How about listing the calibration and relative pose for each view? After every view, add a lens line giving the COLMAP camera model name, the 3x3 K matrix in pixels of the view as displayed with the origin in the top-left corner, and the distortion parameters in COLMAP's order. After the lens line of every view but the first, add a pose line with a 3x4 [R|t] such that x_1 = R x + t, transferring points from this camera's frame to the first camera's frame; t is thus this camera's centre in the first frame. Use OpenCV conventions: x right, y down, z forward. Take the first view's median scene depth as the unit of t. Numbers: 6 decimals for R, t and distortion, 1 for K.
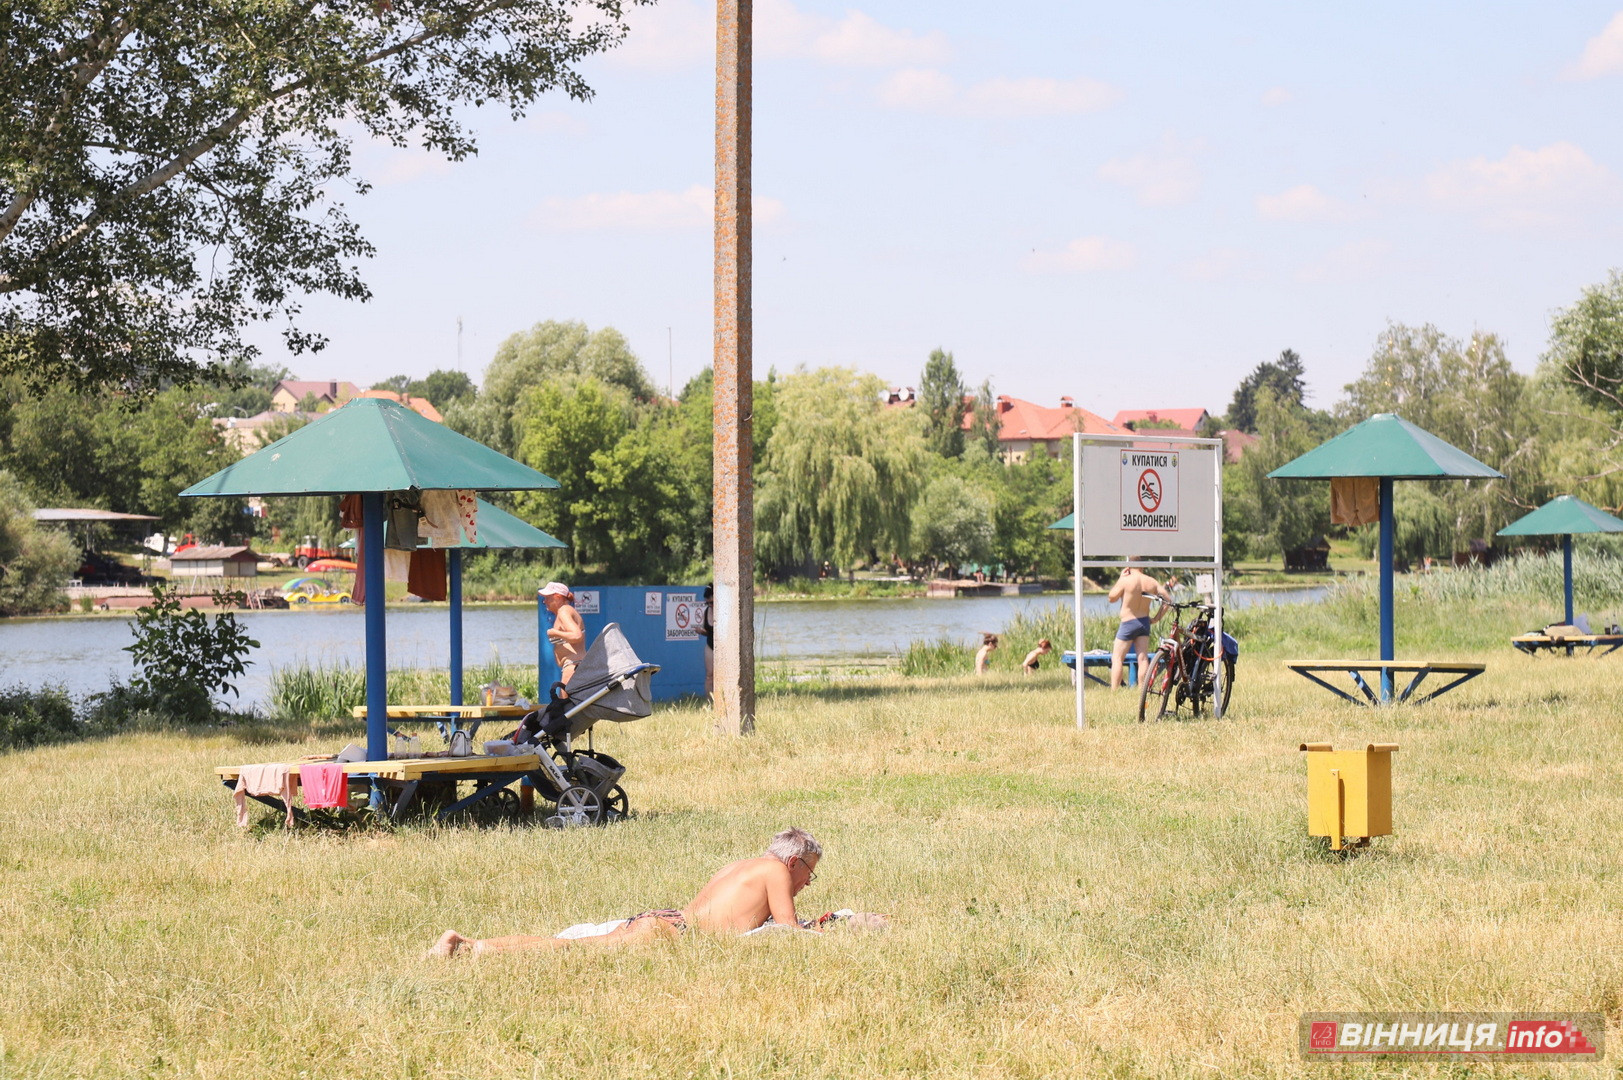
lens RADIAL K [[3544.1, 0, 807.8], [0, 3544.1, 541.0], [0, 0, 1]] dist [0.317836, 0.000000]
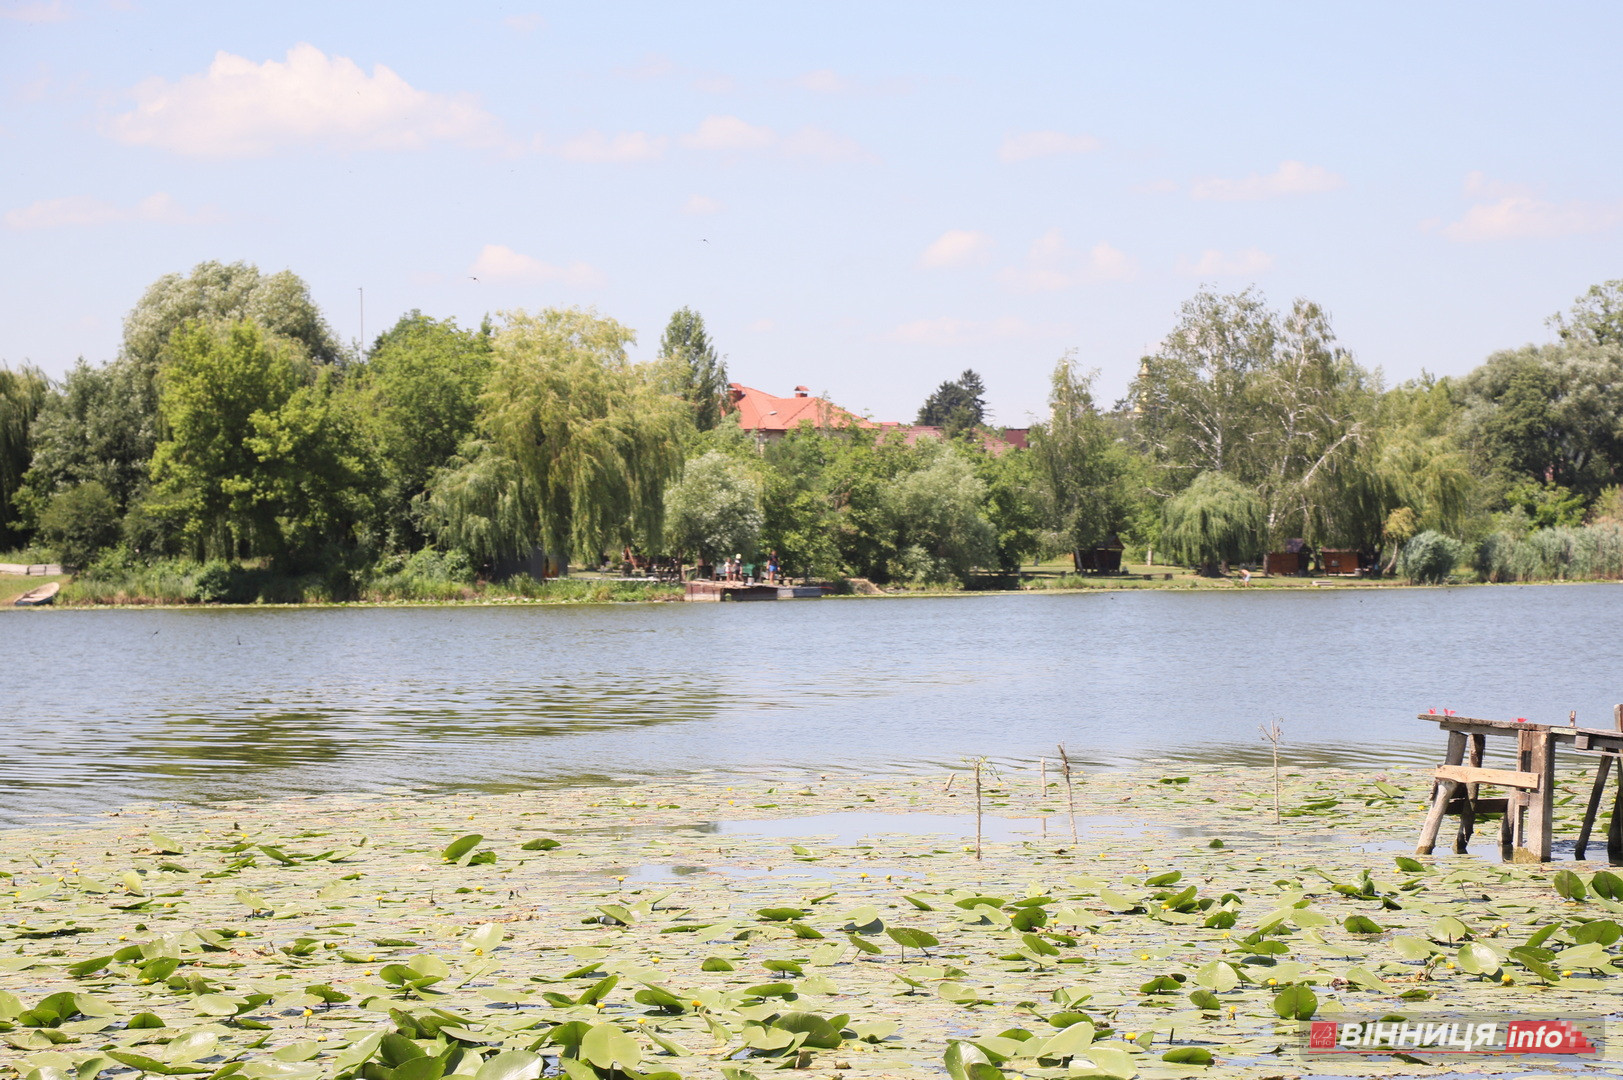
lens RADIAL K [[3544.1, 0, 810.4], [0, 3544.1, 546.7], [0, 0, 1]] dist [0.317836, 0.000000]
pose [[0.996475, 0.005966, 0.083684, -0.004089], [-0.005954, 0.999982, -0.000392, 0.003556], [-0.083685, -0.000108, 0.996492, 0.201764]]
